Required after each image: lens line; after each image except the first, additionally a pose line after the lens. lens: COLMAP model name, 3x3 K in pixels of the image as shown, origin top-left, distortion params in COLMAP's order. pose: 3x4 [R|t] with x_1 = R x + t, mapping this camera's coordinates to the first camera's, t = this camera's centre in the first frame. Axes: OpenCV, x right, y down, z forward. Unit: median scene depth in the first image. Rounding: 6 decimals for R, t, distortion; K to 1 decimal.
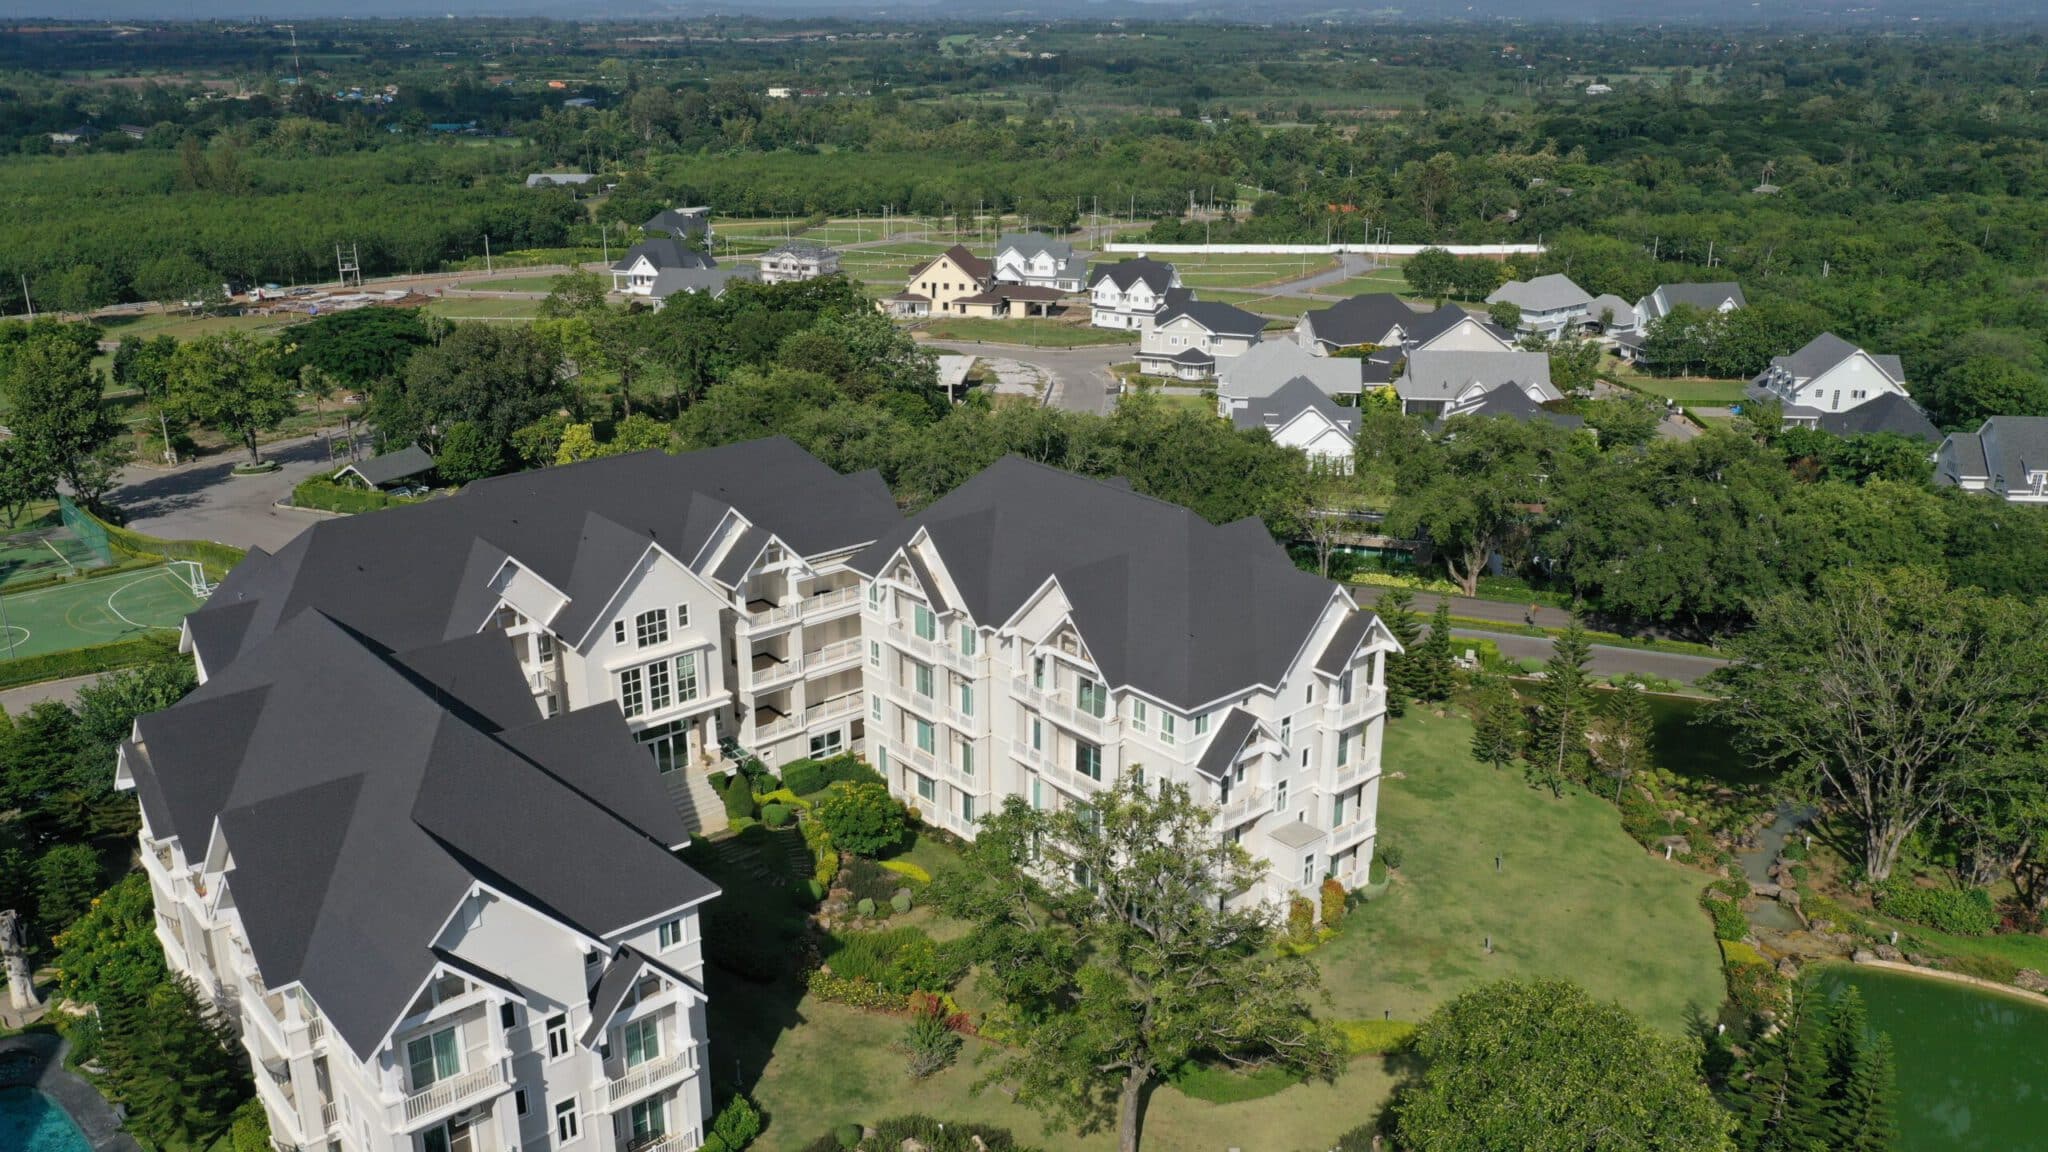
lens RADIAL K [[1588.8, 0, 1024.0], [0, 1588.8, 576.0], [0, 0, 1]] dist [0.008298, 0.000385]
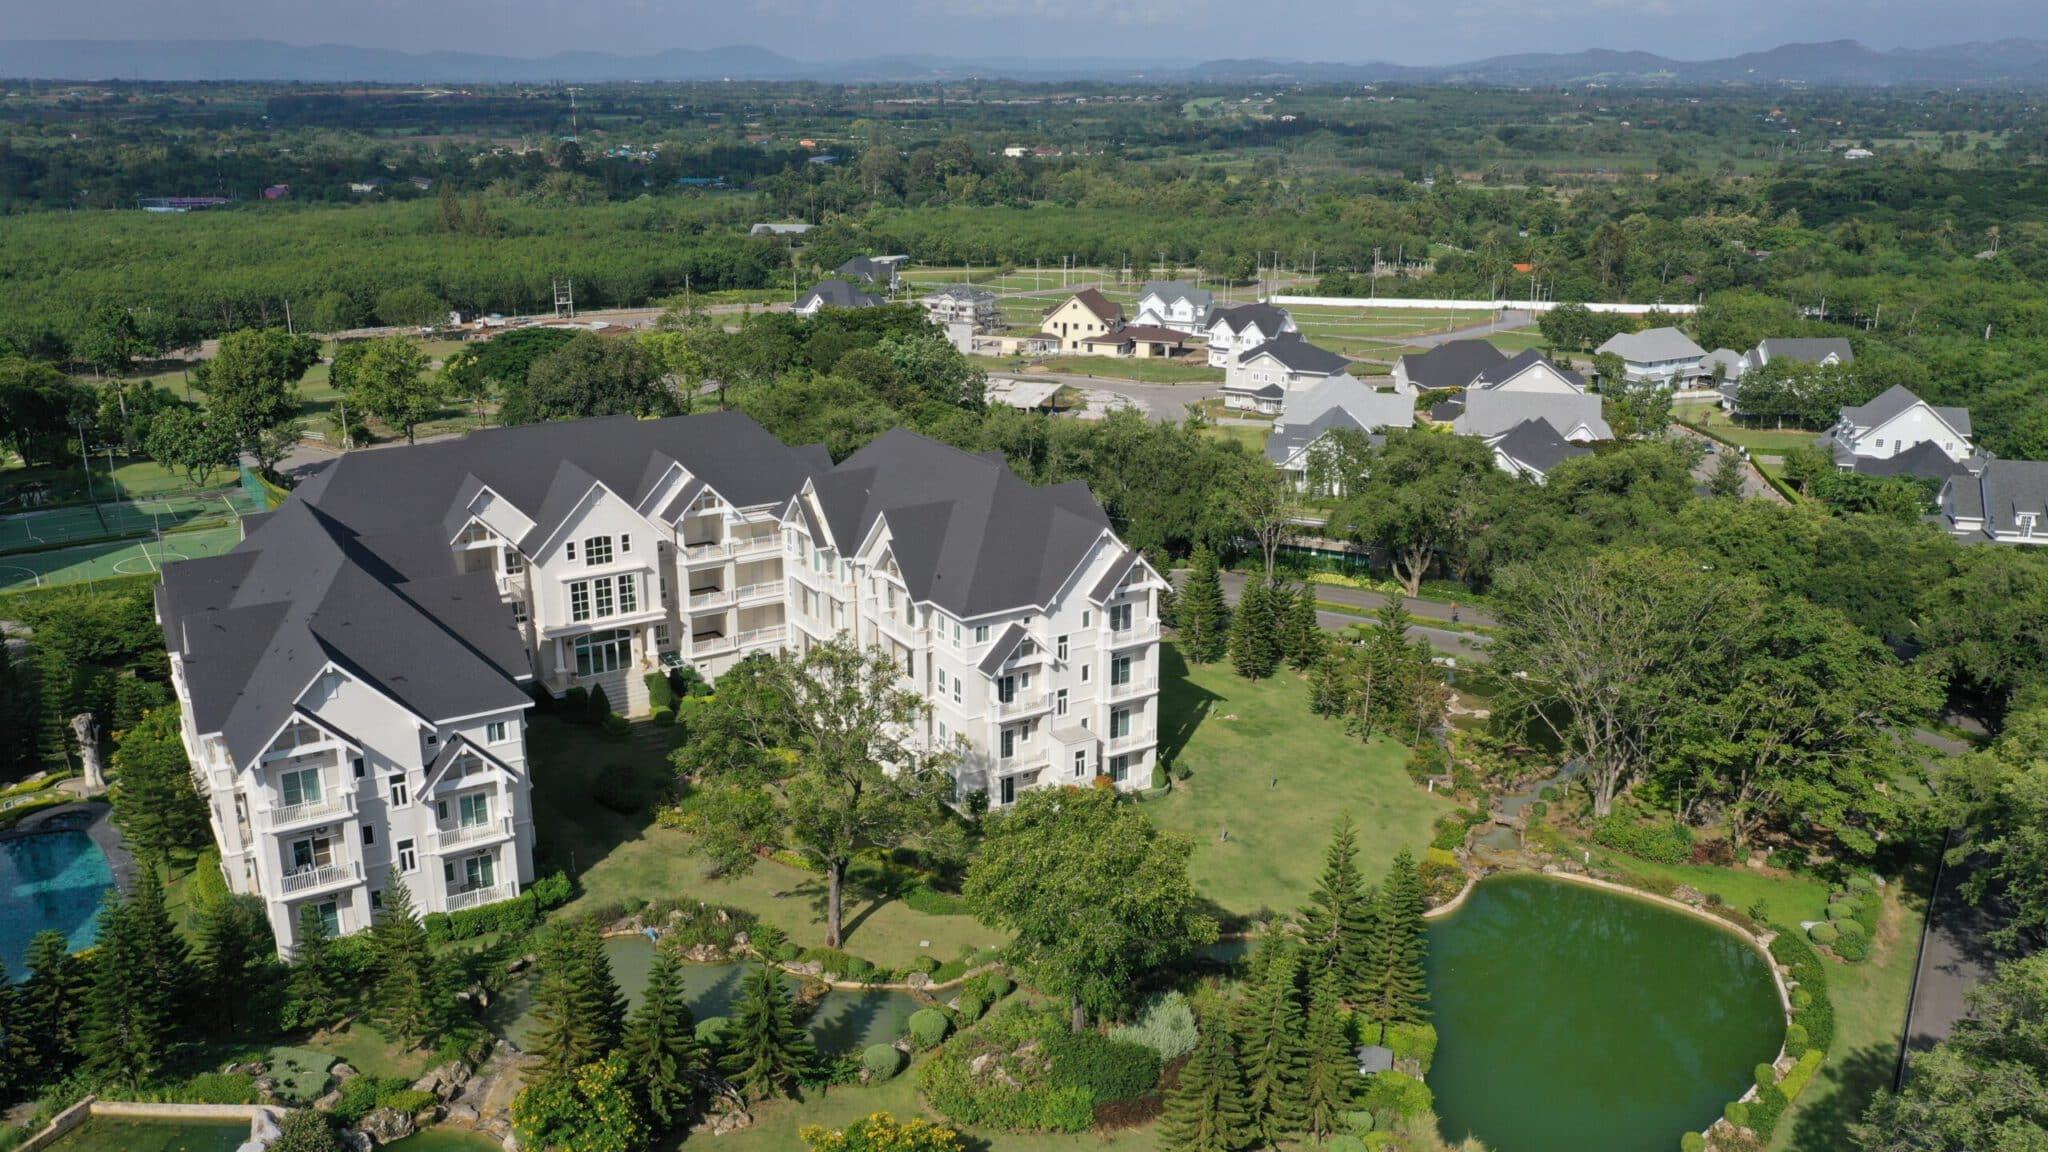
lens RADIAL K [[1588.8, 0, 1024.0], [0, 1588.8, 576.0], [0, 0, 1]] dist [0.008298, 0.000385]
pose [[0.988438, 0.045578, -0.144613, 0.106814], [-0.050727, 0.998196, -0.032116, 0.028850], [0.142889, 0.039080, 0.988967, -0.074238]]
